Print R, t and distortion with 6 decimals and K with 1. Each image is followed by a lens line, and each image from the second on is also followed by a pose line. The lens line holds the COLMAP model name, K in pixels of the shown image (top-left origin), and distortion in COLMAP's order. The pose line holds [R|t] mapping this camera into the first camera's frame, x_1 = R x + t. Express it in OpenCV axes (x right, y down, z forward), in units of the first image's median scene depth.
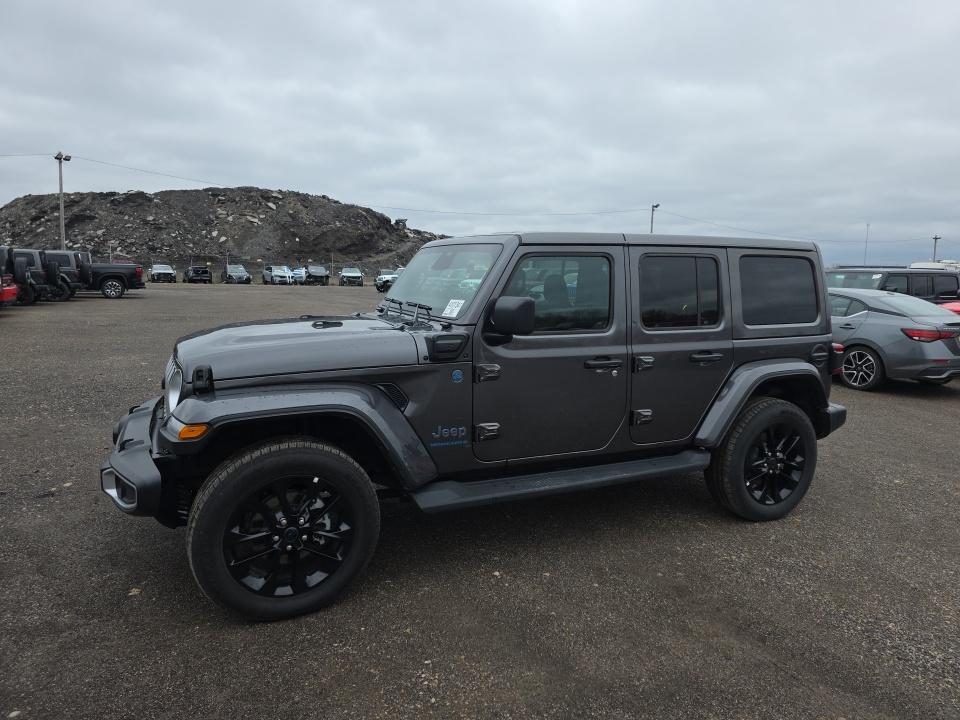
lens RADIAL K [[636.8, 0, 482.2], [0, 636.8, 360.0], [0, 0, 1]] dist [0.077948, -0.075395]
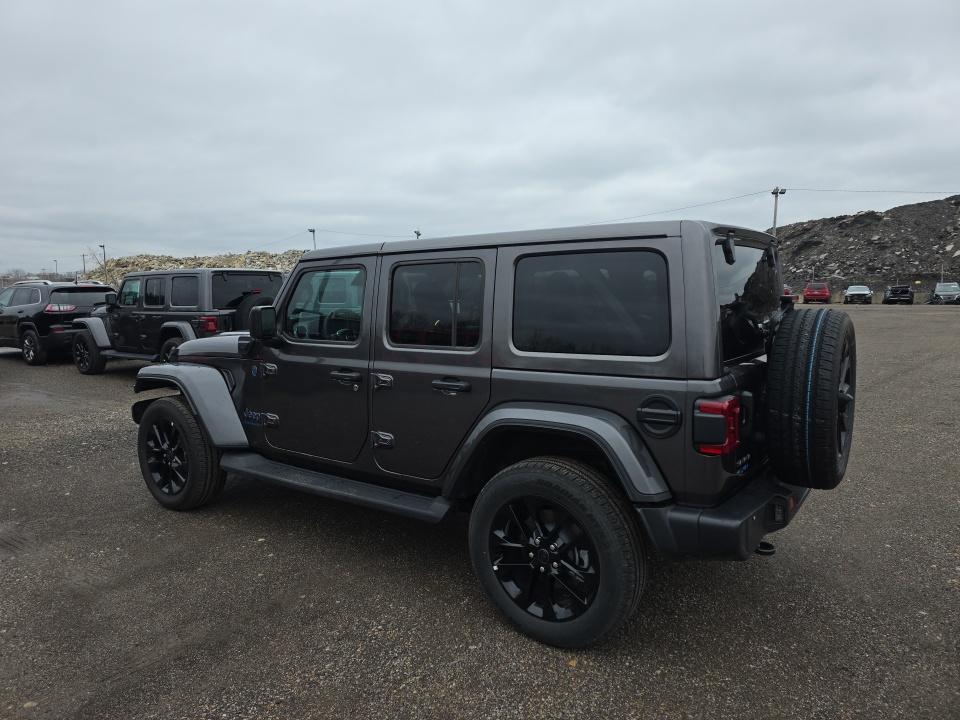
lens RADIAL K [[636.8, 0, 482.2], [0, 636.8, 360.0], [0, 0, 1]] dist [0.077948, -0.075395]
pose [[0.477623, 0.069928, -0.875778, 1.041430], [-0.100273, 0.994653, 0.024734, -0.058121], [0.872824, 0.076003, 0.482081, 0.635109]]
